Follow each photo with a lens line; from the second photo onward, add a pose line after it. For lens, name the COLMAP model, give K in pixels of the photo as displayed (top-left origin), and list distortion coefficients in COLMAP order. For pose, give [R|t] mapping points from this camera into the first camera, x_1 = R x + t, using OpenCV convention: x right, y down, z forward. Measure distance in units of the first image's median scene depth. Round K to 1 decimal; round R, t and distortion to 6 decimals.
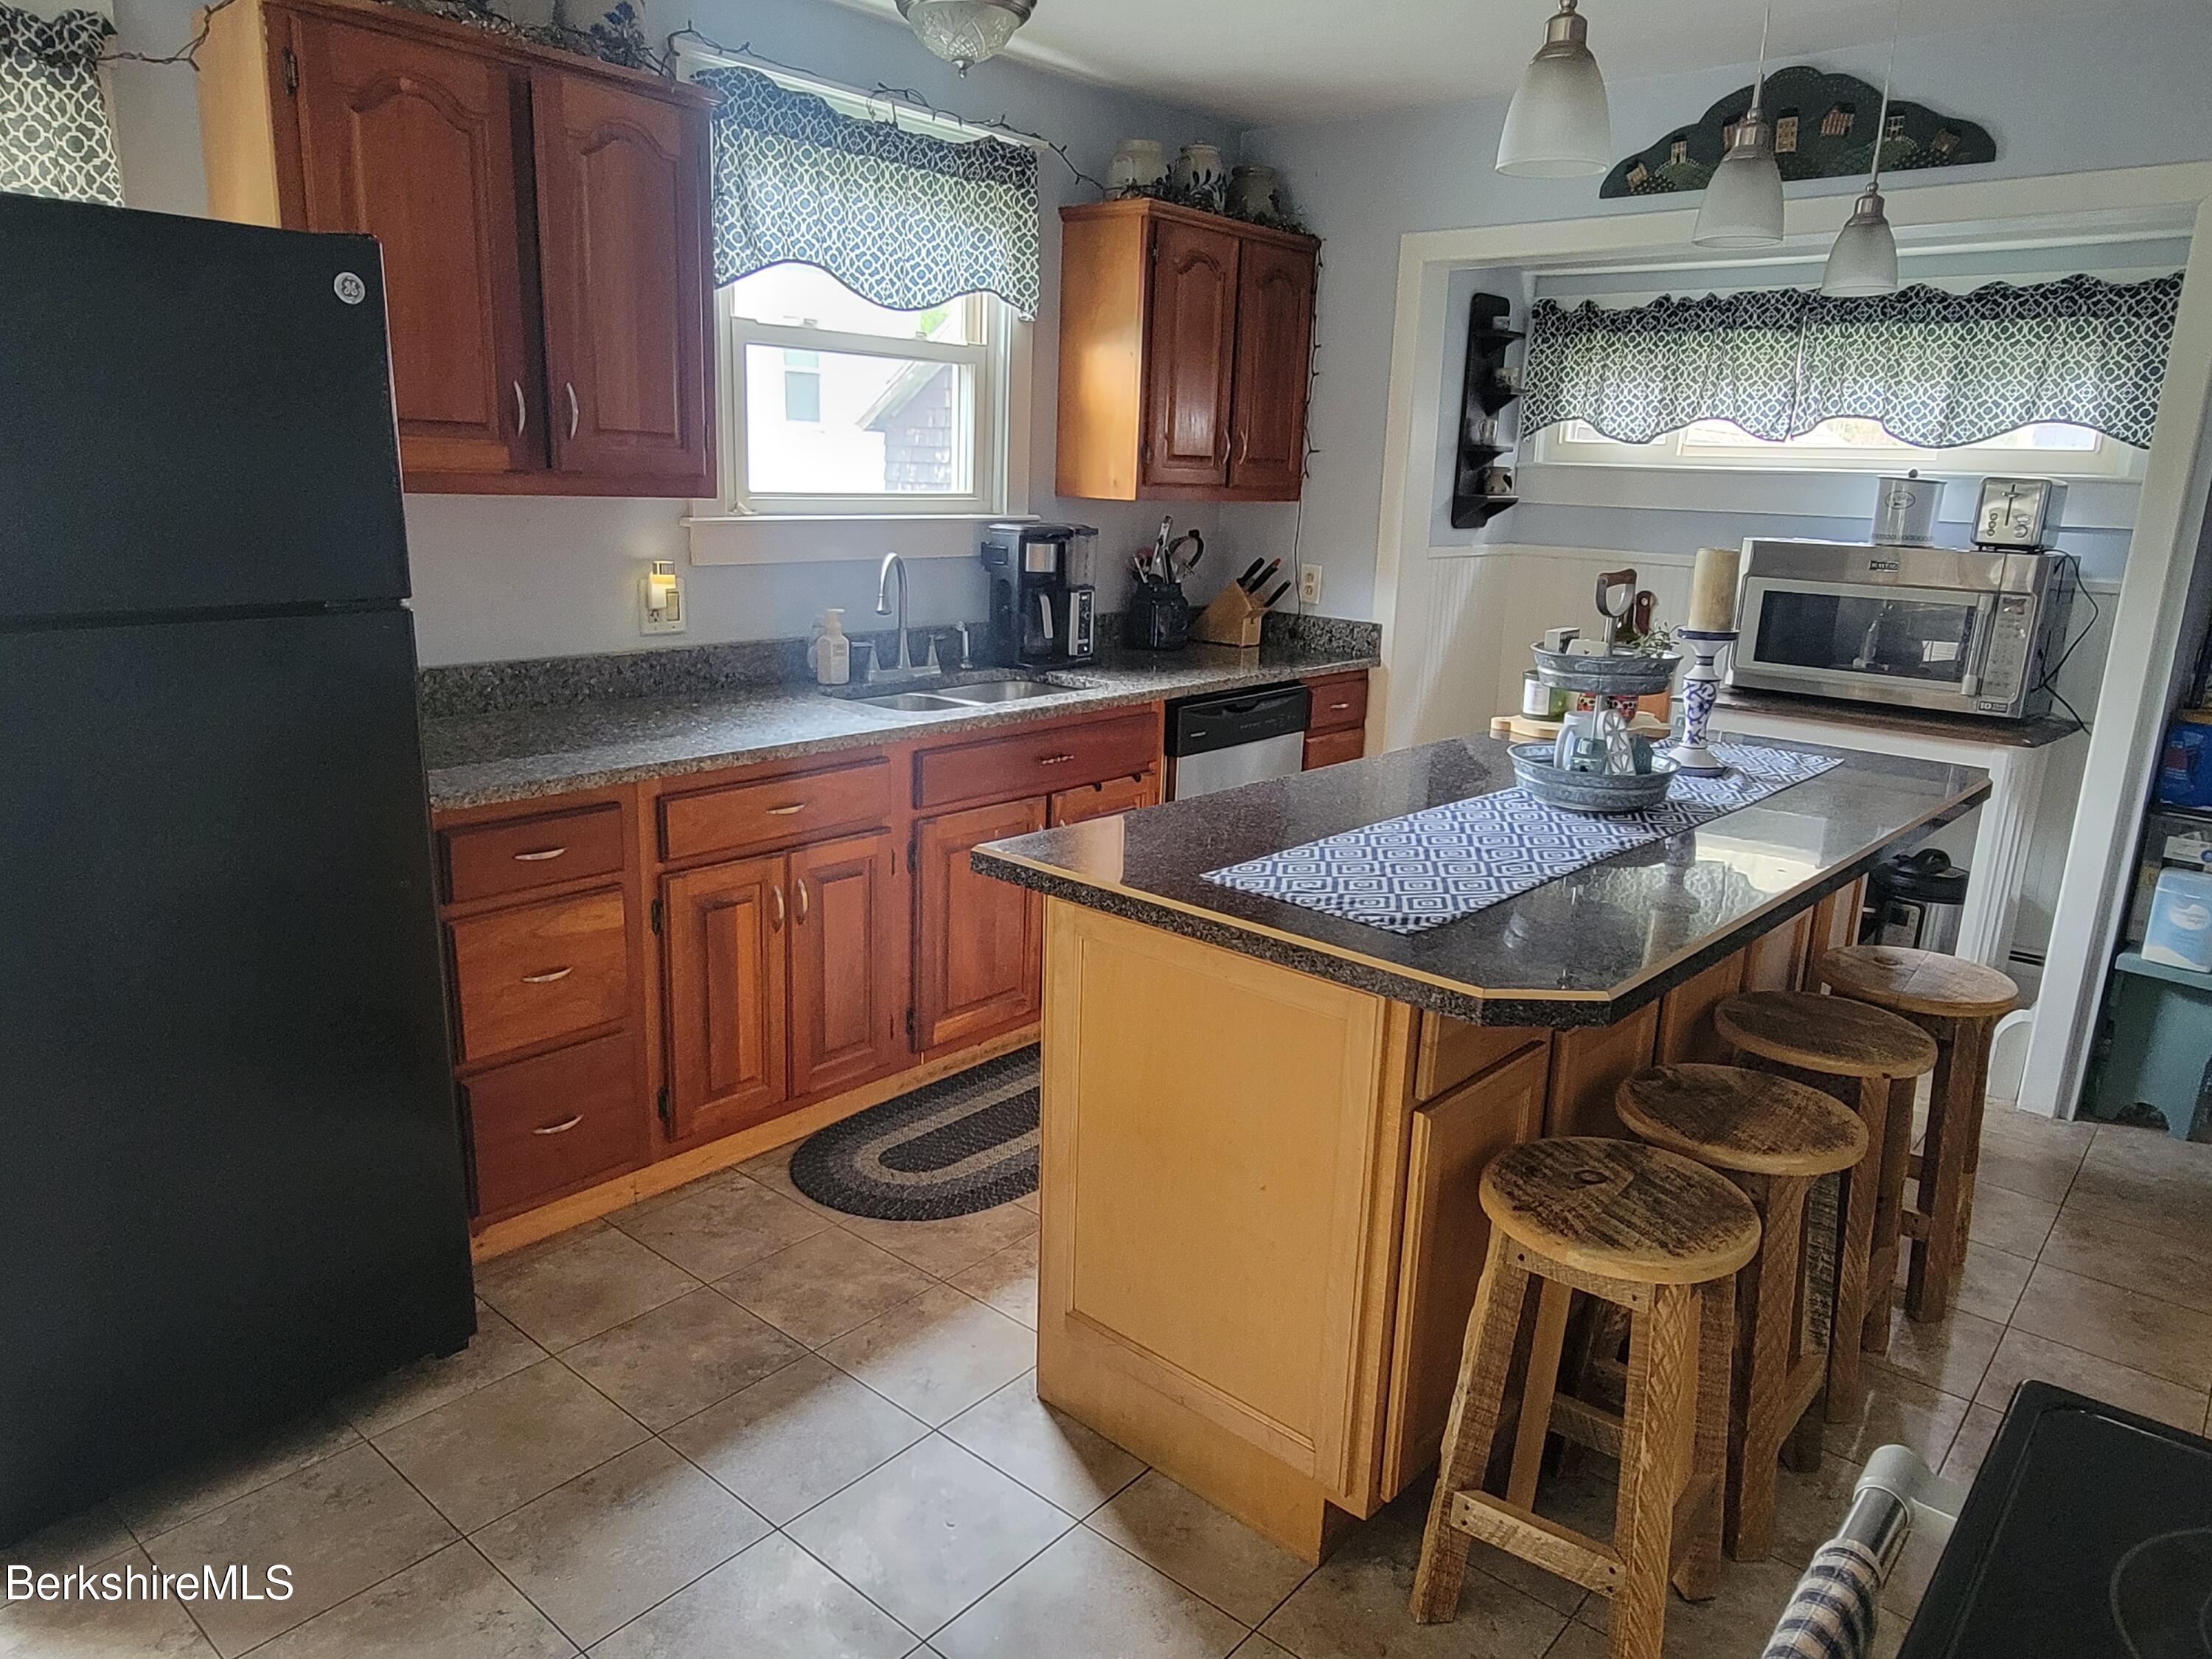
lens RADIAL K [[1463.7, 0, 1110.0], [0, 1463.7, 838.5], [0, 0, 1]] dist [-0.000744, 0.001462]
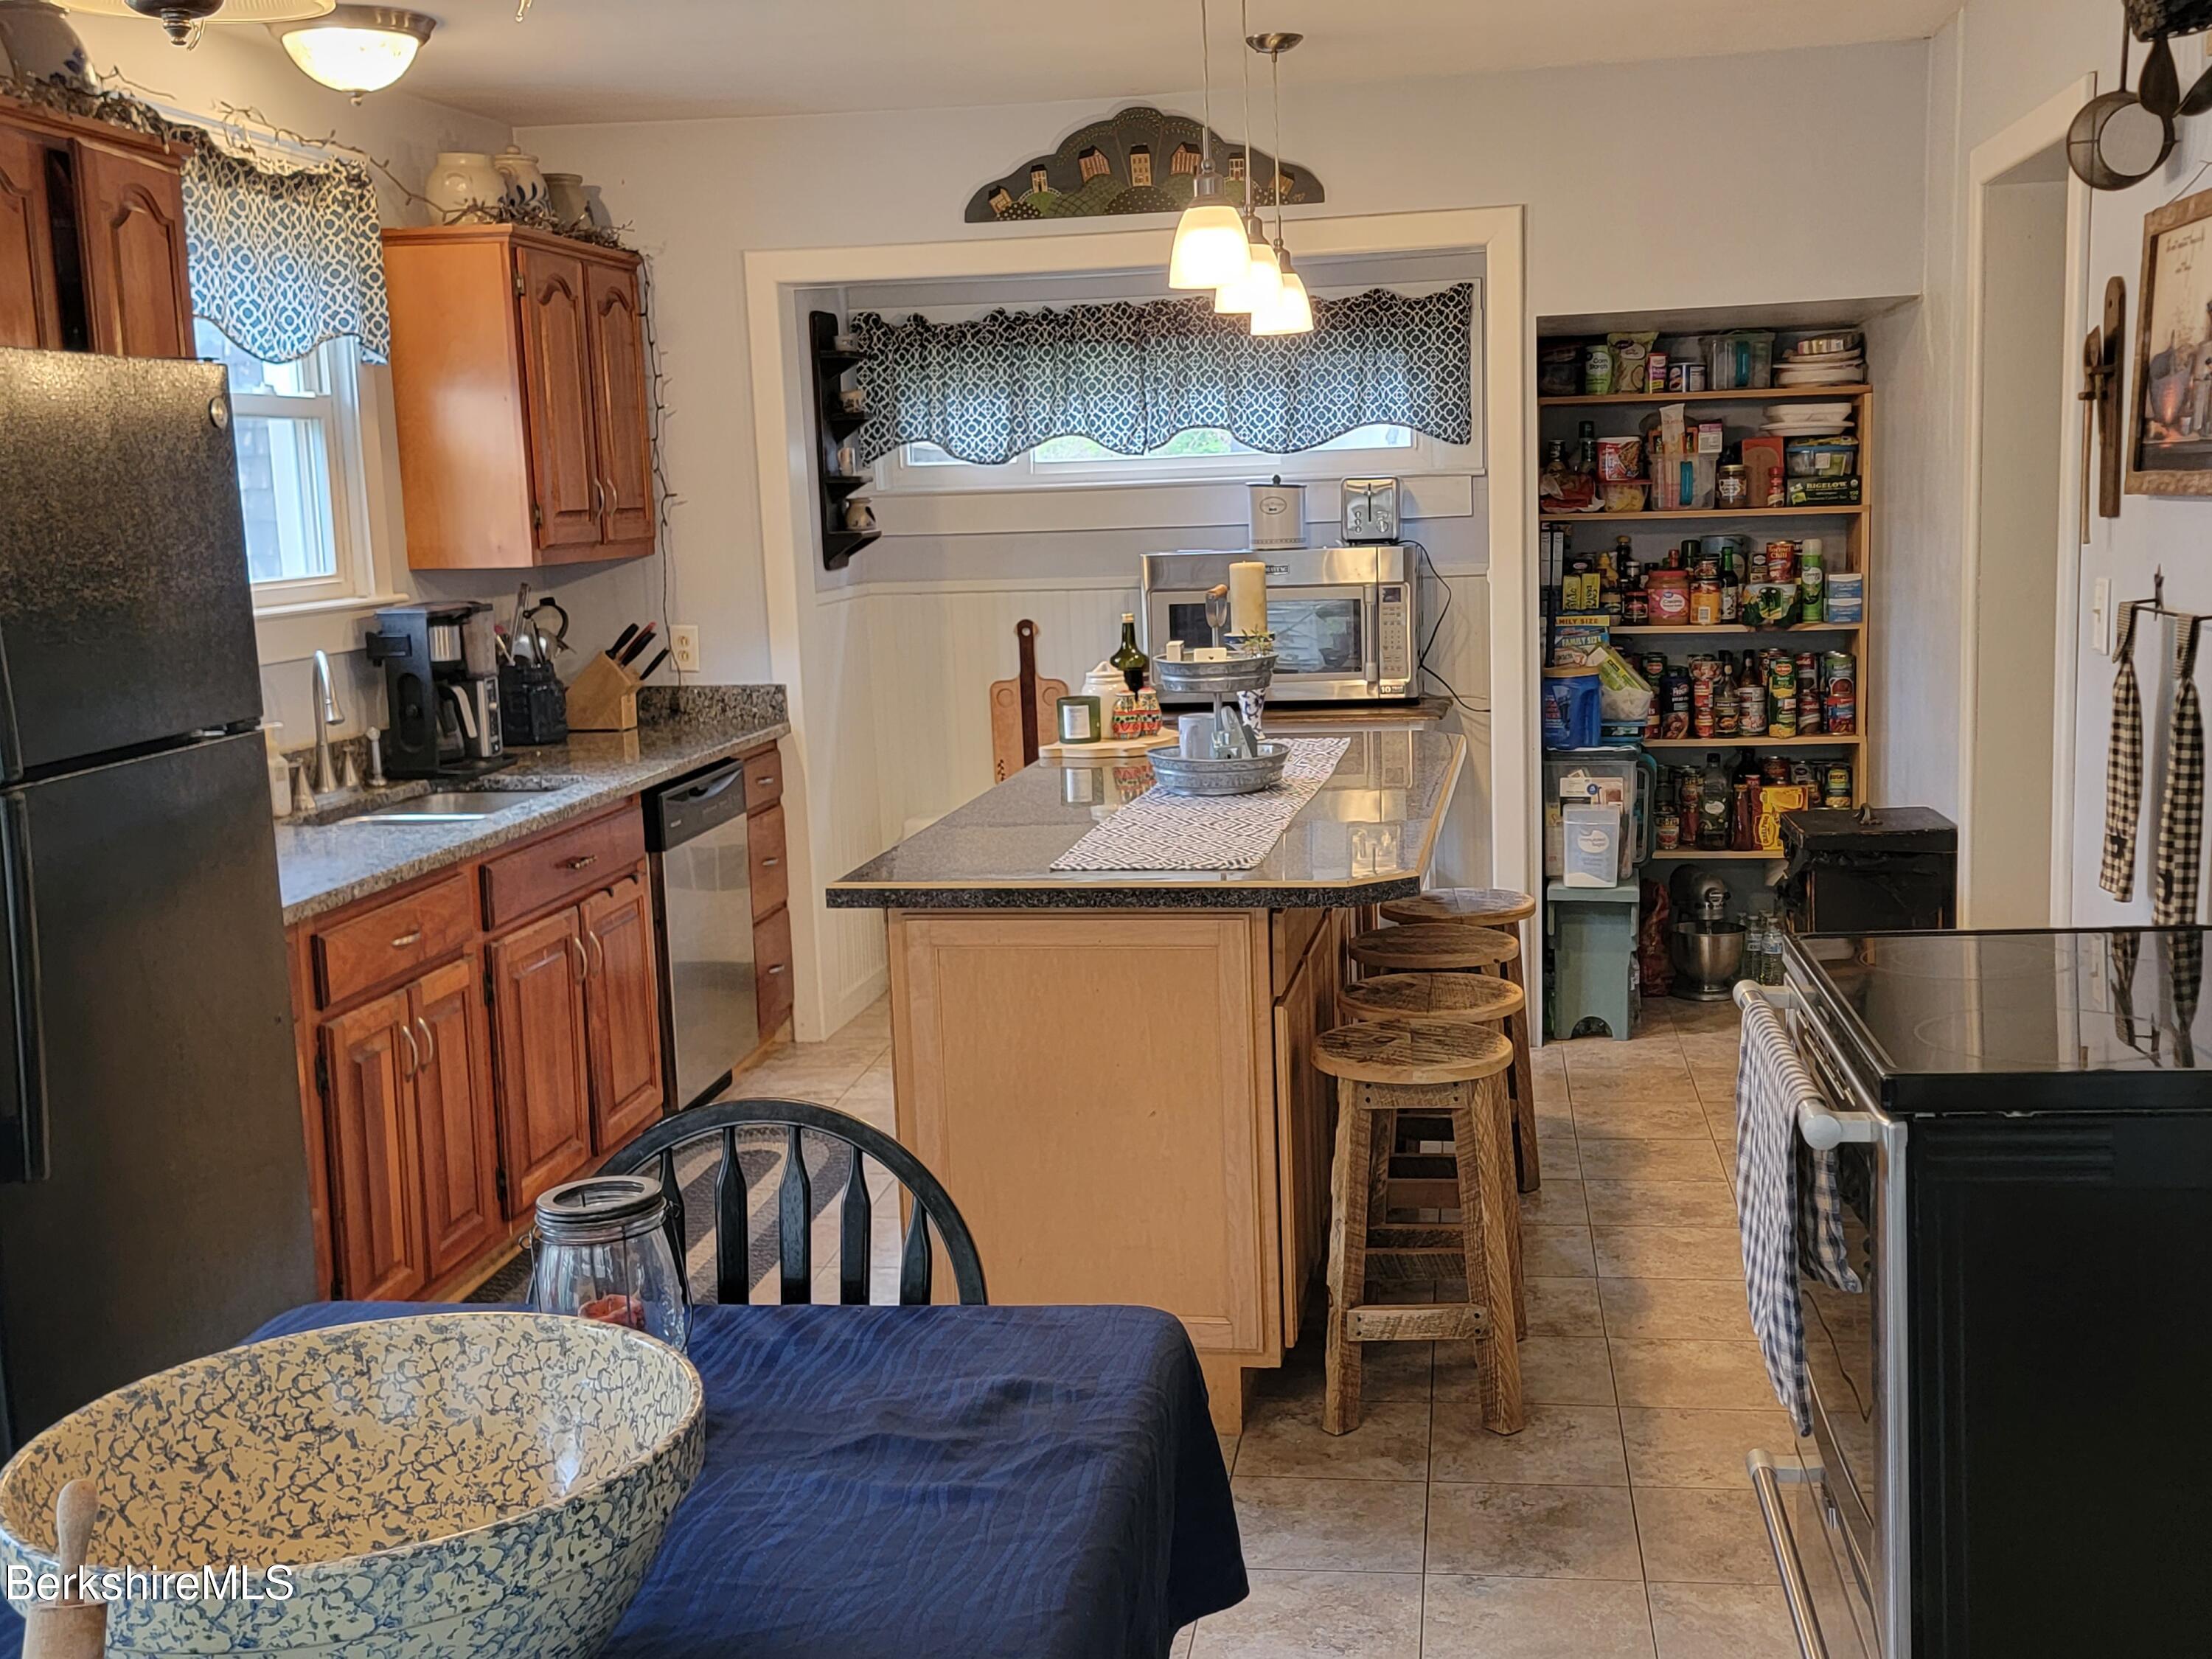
lens RADIAL K [[2305.9, 0, 1125.2], [0, 2305.9, 828.3], [0, 0, 1]] dist [0.070333, 0.000000]
pose [[0.846561, -0.141678, 0.513091, -0.431290], [0.191775, 0.980374, -0.045707, 0.047317], [-0.496546, 0.137092, 0.857116, -0.321018]]
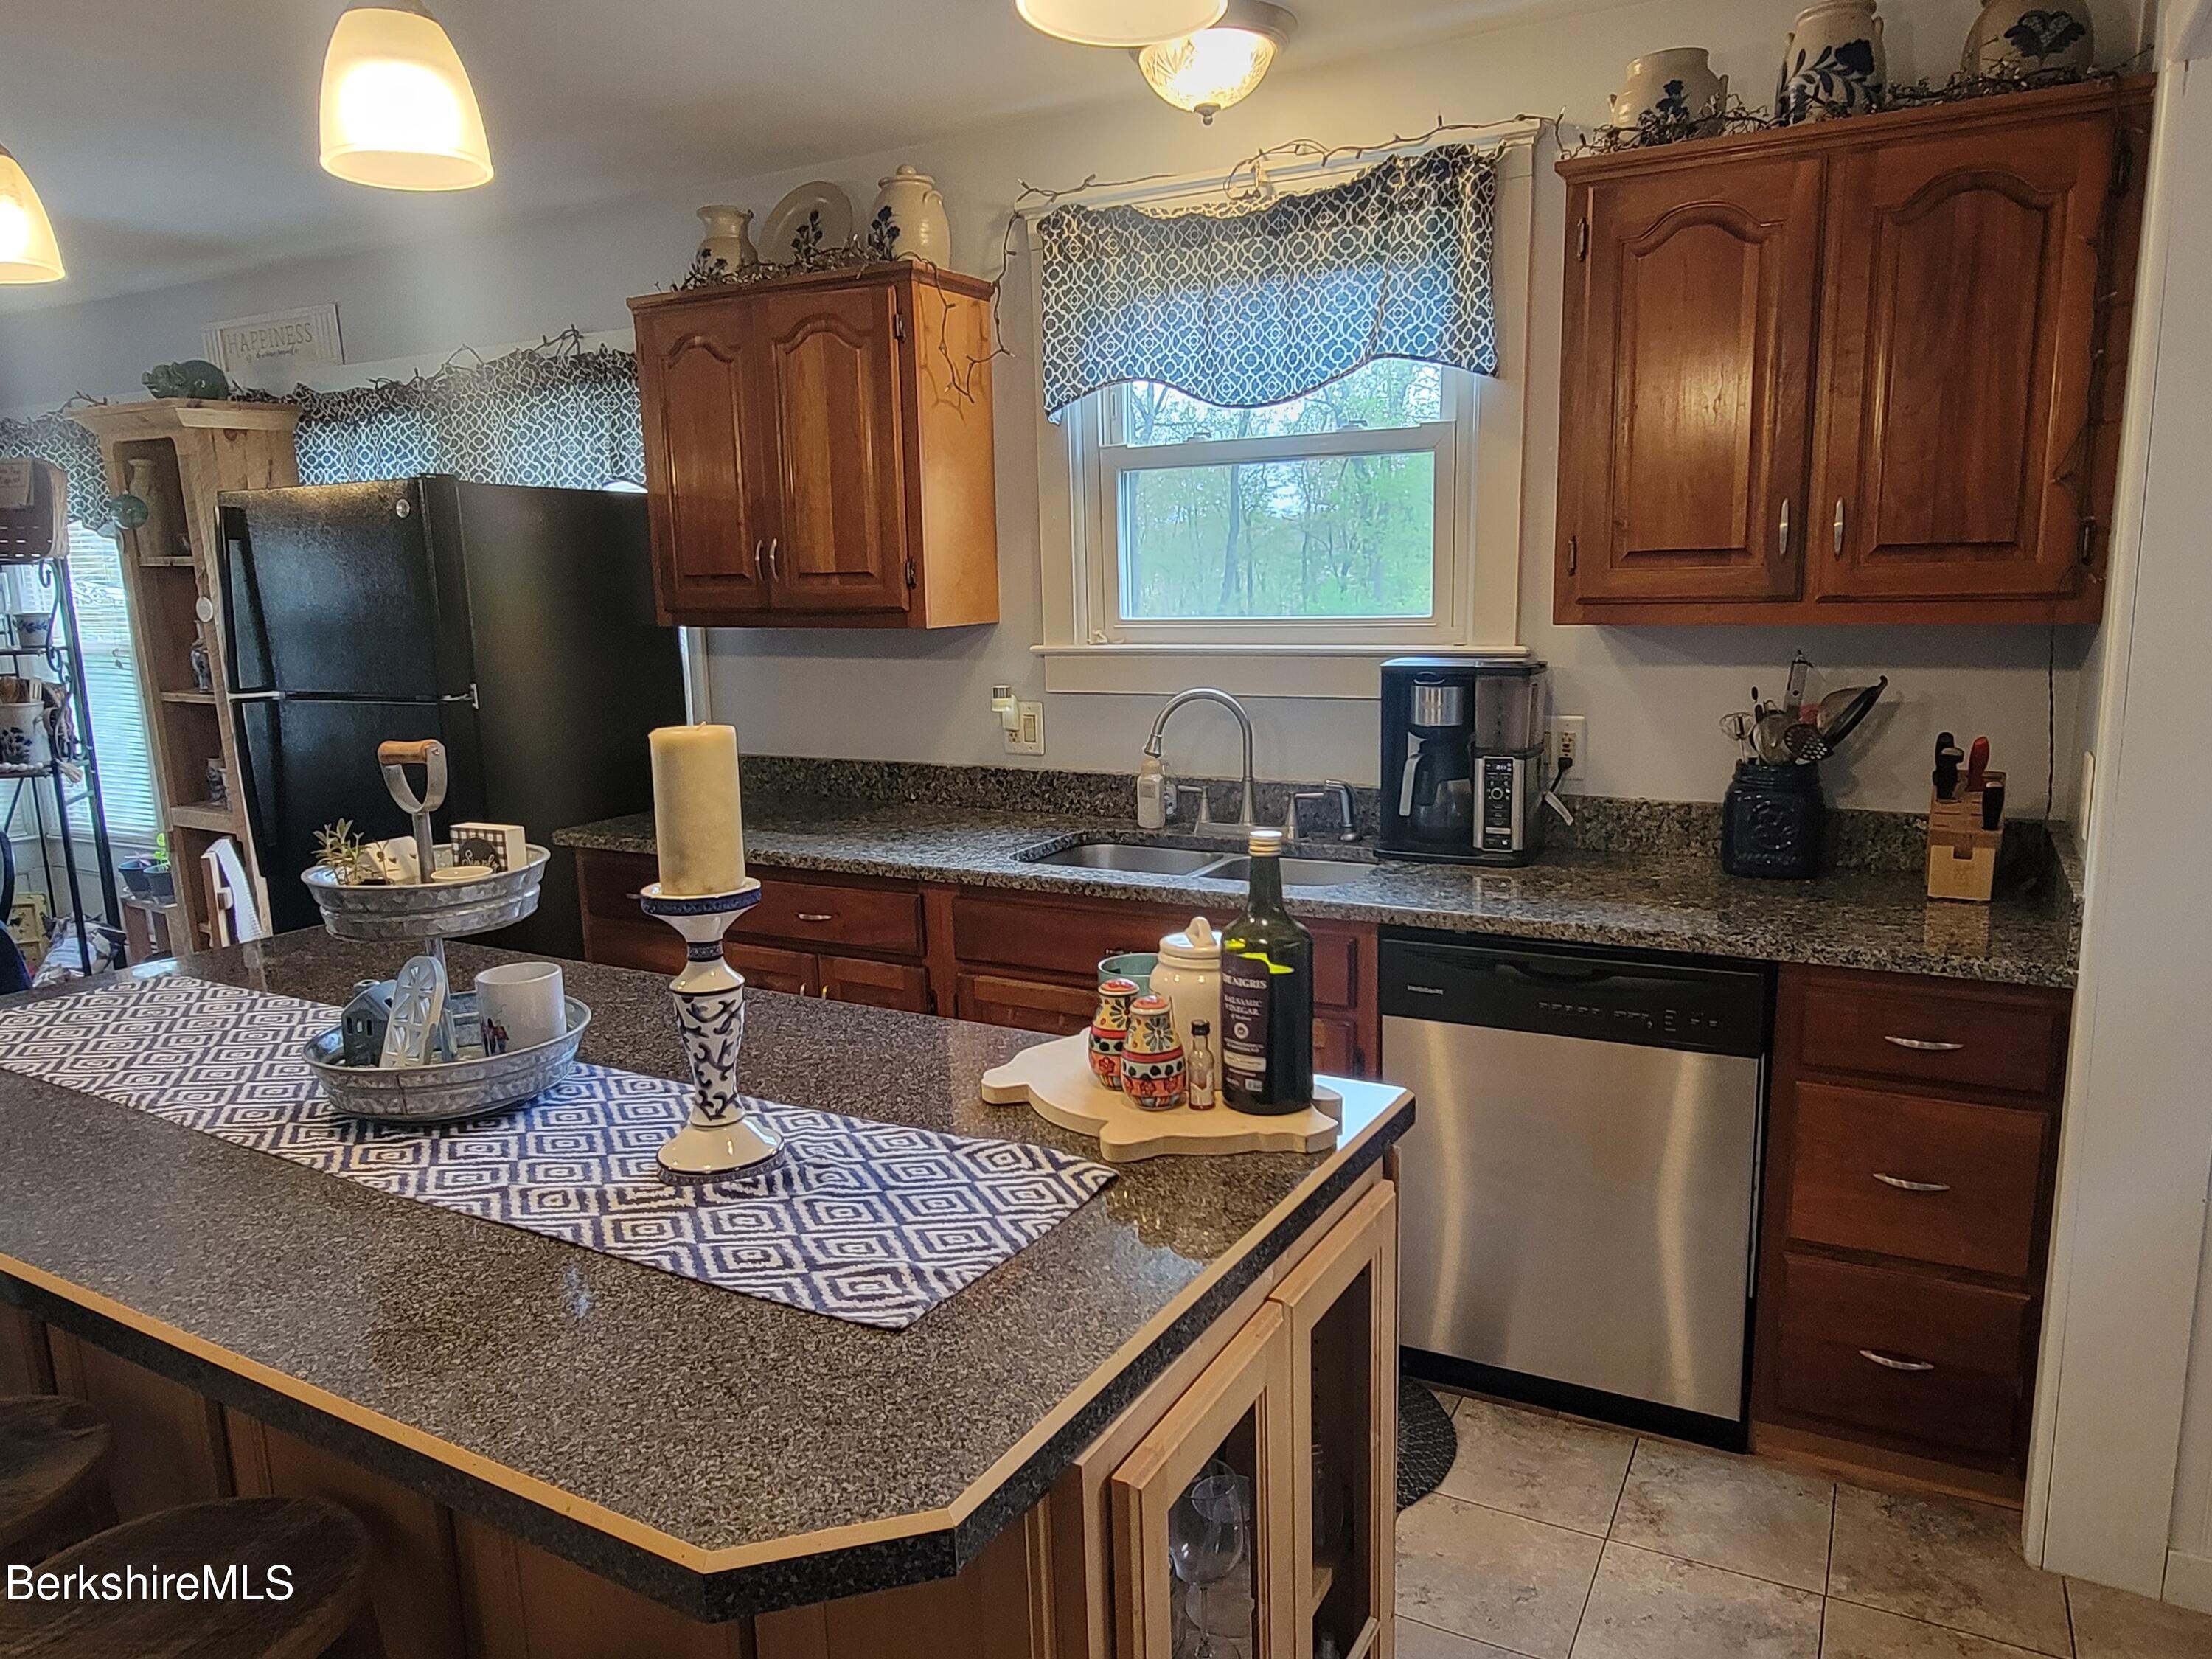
lens RADIAL K [[1472.3, 0, 1100.5], [0, 1472.3, 830.9], [0, 0, 1]] dist [0.003217, -0.007267]
pose [[0.202490, 0.130929, -0.970492, 0.658832], [-0.214620, 0.972863, 0.086469, -0.167888], [0.955477, 0.190777, 0.225095, 0.730373]]
